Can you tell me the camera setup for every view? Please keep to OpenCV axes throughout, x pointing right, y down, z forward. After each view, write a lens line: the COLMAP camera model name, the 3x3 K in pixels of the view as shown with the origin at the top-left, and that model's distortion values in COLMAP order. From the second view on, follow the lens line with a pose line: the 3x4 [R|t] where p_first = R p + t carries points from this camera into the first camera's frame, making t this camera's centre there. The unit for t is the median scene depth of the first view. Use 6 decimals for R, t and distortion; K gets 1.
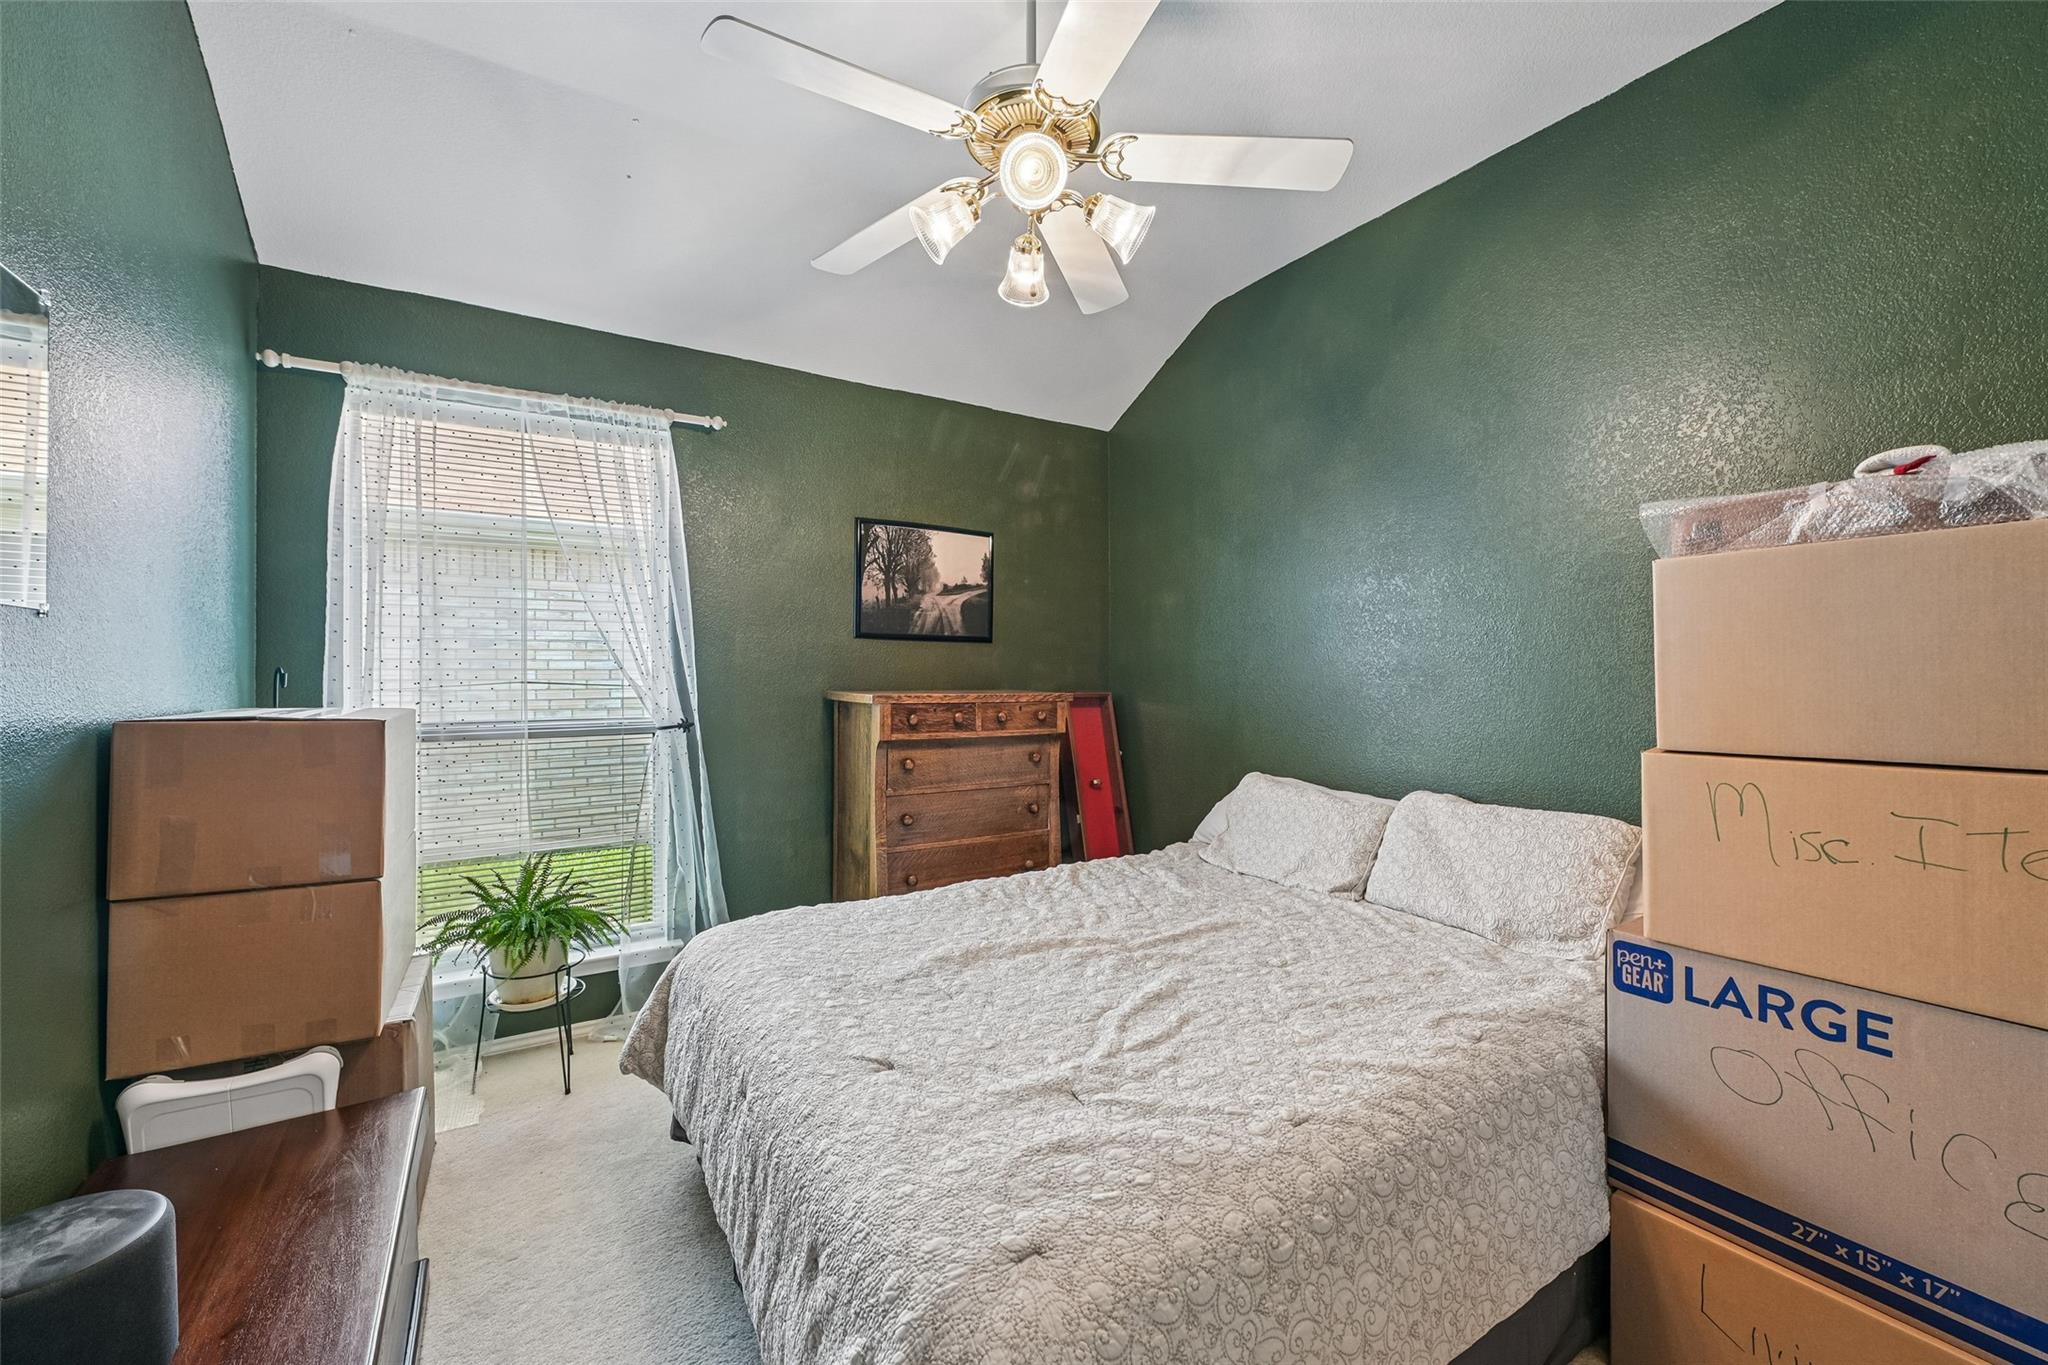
lens RADIAL K [[827.0, 0, 1026.4], [0, 827.0, 663.3], [0, 0, 1]] dist [-0.001659, -0.000296]
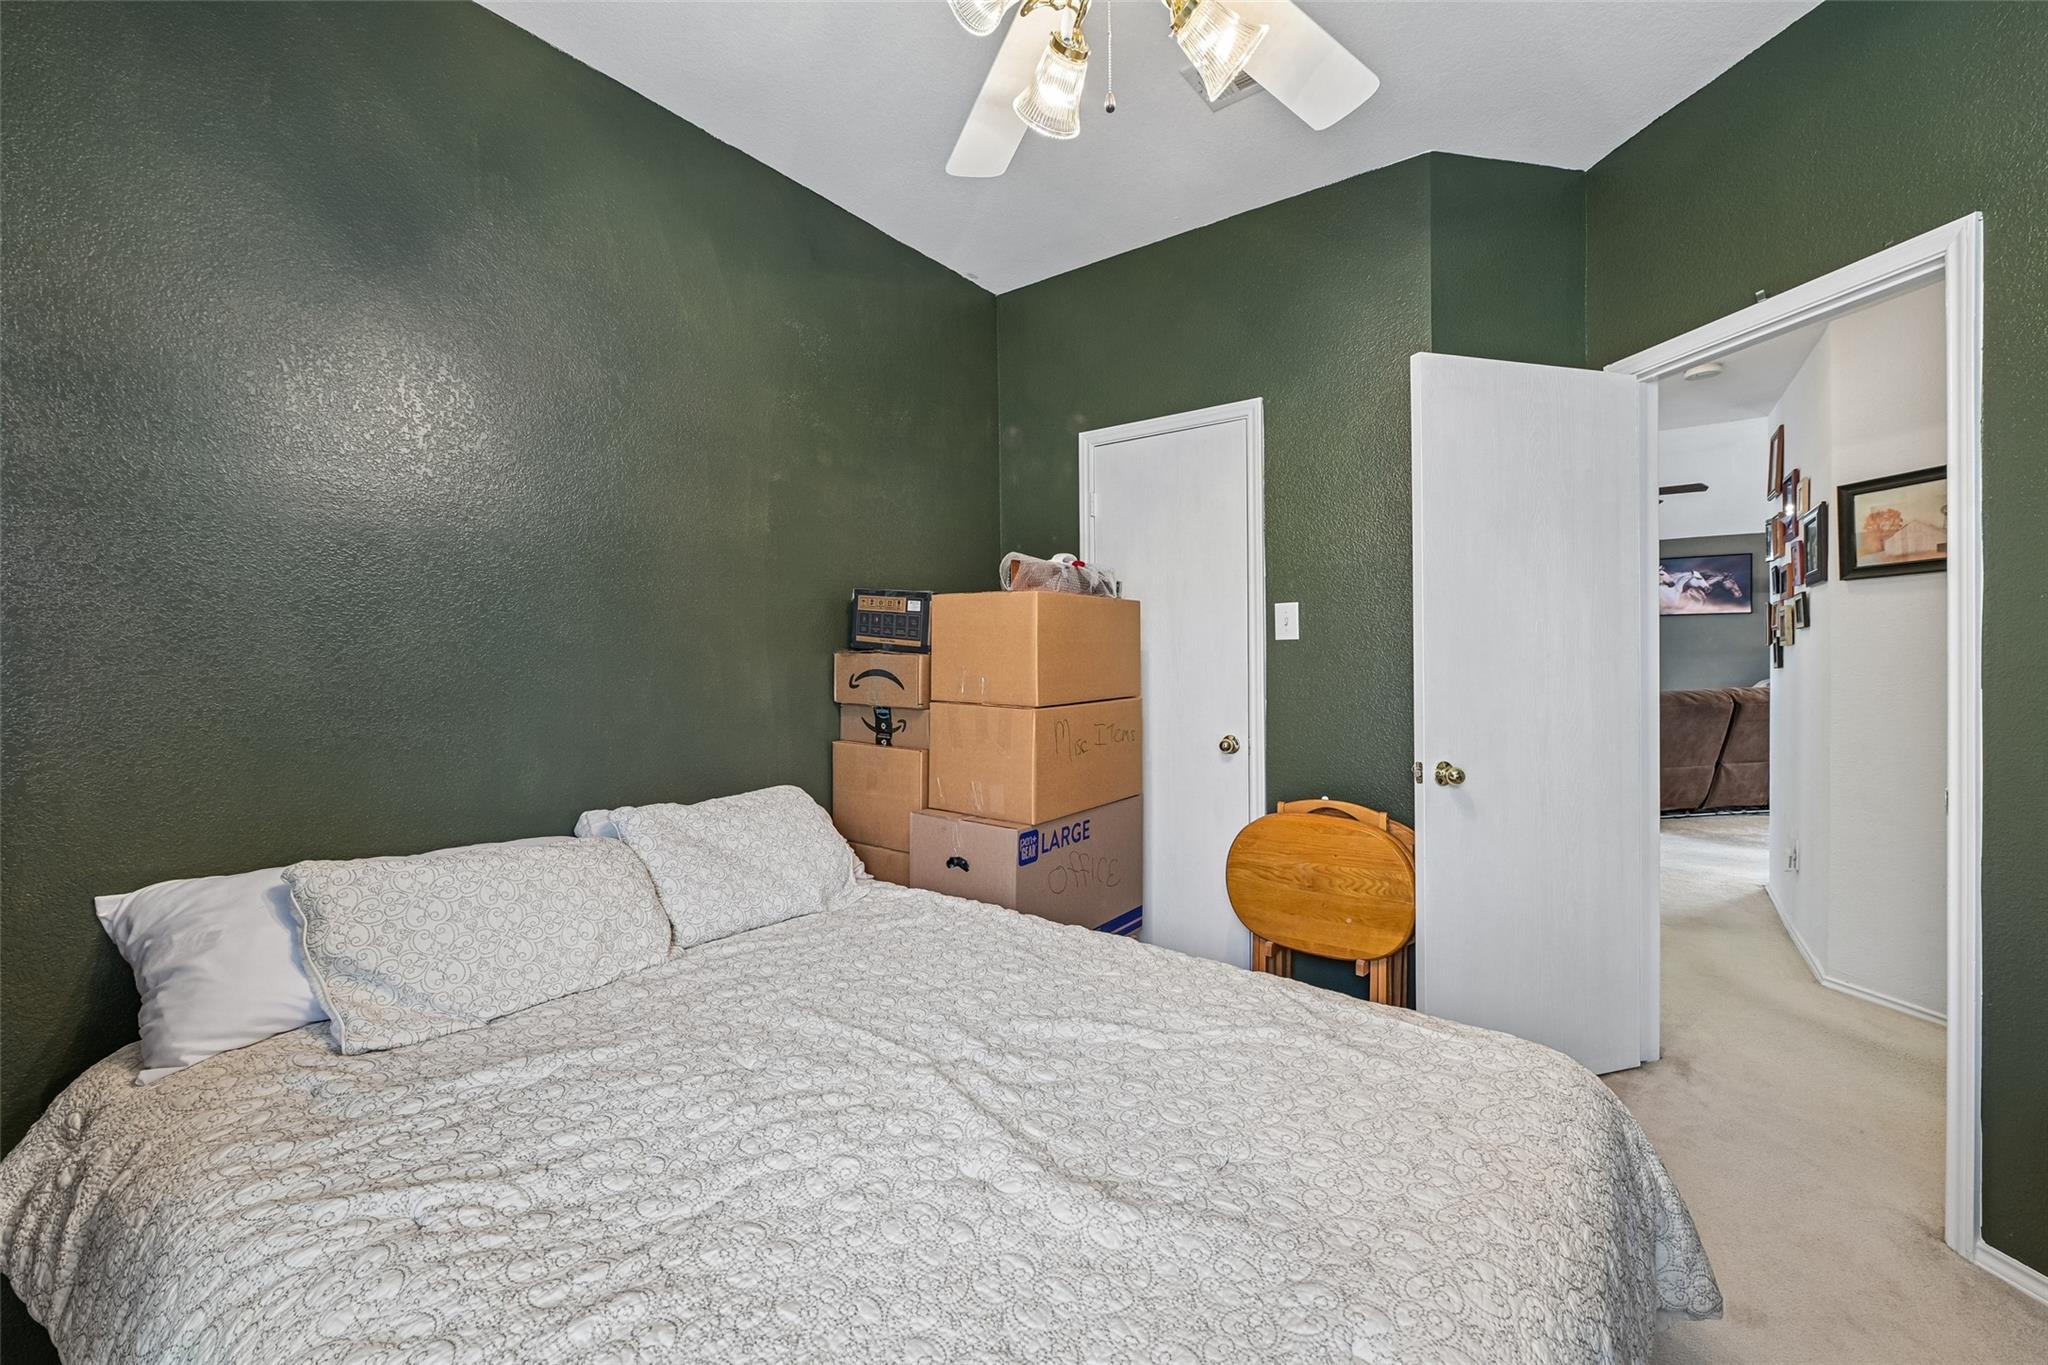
lens RADIAL K [[827.0, 0, 1026.4], [0, 827.0, 663.3], [0, 0, 1]] dist [-0.001659, -0.000296]
pose [[-0.369666, -0.003981, 0.929156, -0.780854], [-0.004207, 0.999988, 0.002610, 0.016155], [-0.929155, -0.002944, -0.369678, 1.716263]]
